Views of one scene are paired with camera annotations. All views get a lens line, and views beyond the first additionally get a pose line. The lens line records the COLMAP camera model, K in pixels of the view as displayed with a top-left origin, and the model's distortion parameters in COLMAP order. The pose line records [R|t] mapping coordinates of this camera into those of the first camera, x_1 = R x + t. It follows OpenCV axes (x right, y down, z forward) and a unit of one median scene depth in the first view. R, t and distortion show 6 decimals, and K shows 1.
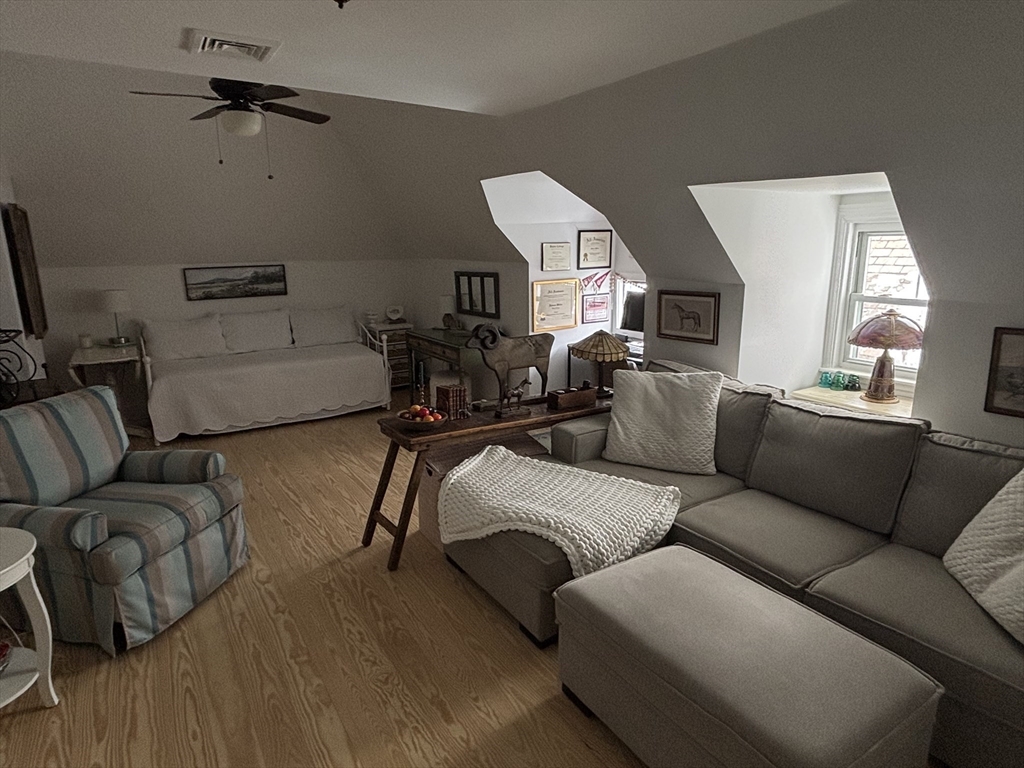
lens RADIAL K [[600.4, 0, 512.0], [0, 600.4, 384.0], [0, 0, 1]] dist [0.020213, -0.003318]
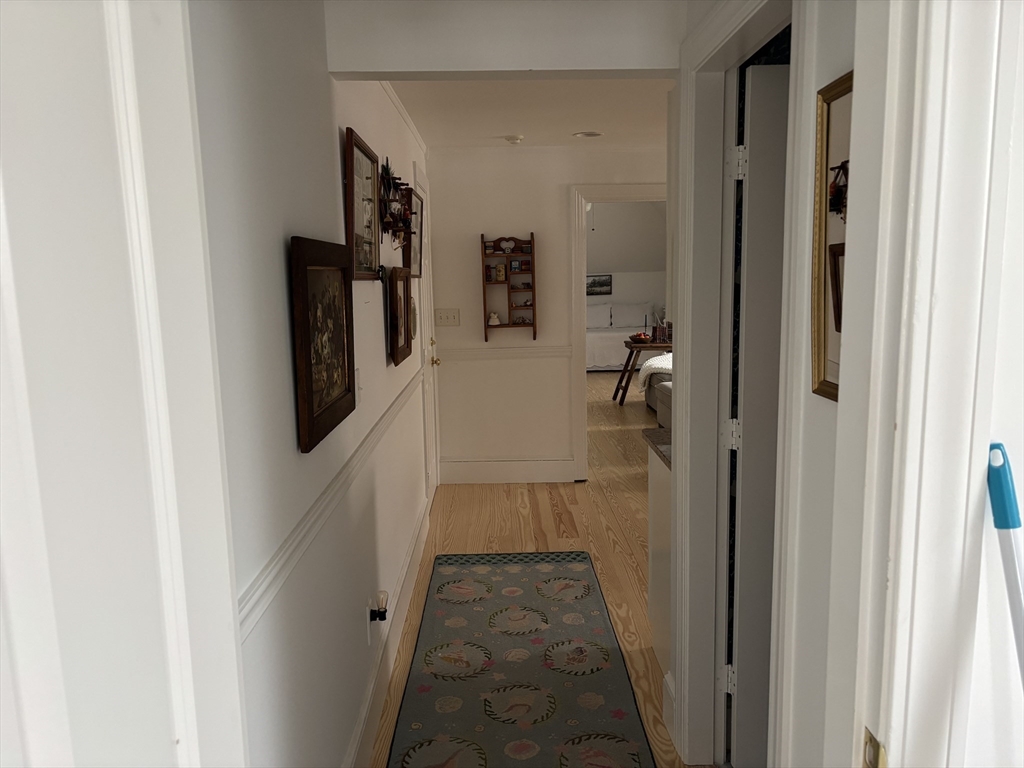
lens RADIAL K [[771.8, 0, 509.4], [0, 771.8, 402.8], [0, 0, 1]] dist [0.035537, -0.005477]
pose [[0.850672, 0.080334, -0.519523, 0.492923], [-0.106941, 0.994035, -0.021400, 0.214490], [0.514705, 0.073762, 0.854189, -0.871842]]
